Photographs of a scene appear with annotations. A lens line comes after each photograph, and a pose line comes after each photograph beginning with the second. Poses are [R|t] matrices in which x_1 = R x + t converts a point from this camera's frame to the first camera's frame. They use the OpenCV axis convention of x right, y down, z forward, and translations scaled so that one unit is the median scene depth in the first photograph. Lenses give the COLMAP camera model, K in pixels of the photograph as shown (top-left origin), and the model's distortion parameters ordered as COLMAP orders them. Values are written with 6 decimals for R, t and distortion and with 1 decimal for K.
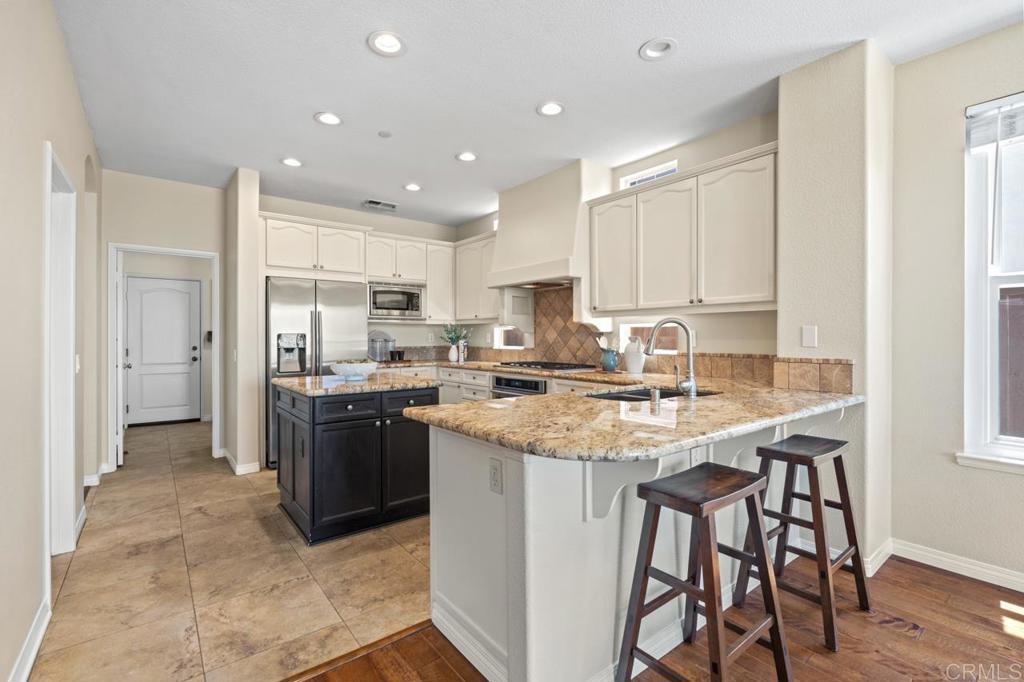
lens RADIAL K [[456.7, 0, 516.8], [0, 456.7, 342.0], [0, 0, 1]] dist [-0.003481, 0.000672]
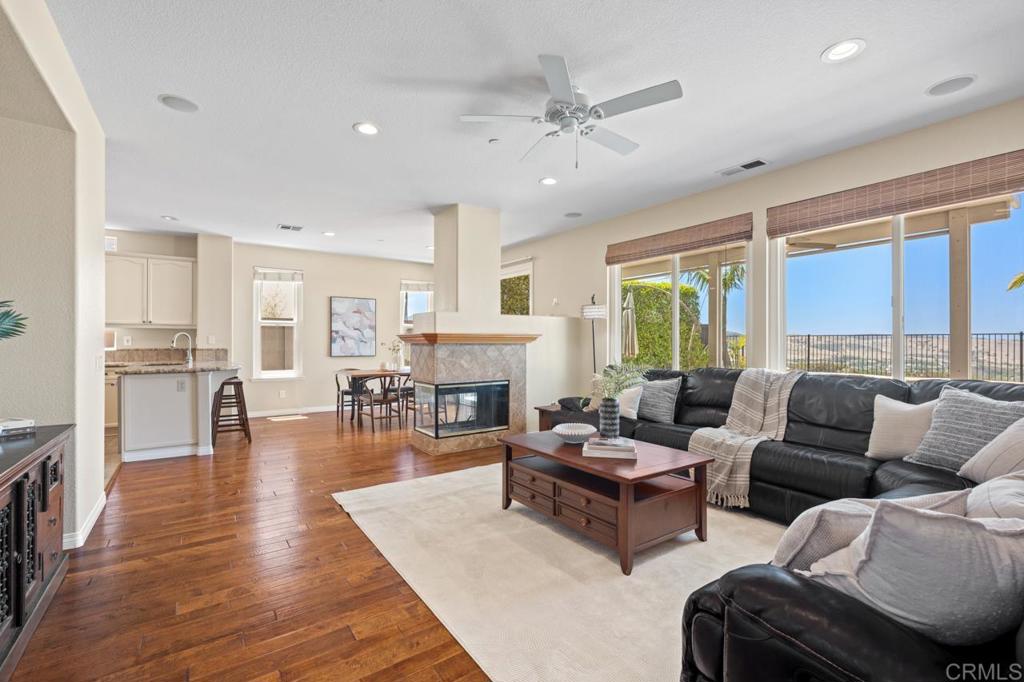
lens RADIAL K [[456.7, 0, 512.0], [0, 456.7, 340.7], [0, 0, 1]] dist [-0.003481, 0.000672]
pose [[0.045667, 0.002982, 0.998952, -1.245727], [0.007769, 0.999964, -0.003340, 0.009027], [-0.998927, 0.007913, 0.045642, -0.548247]]
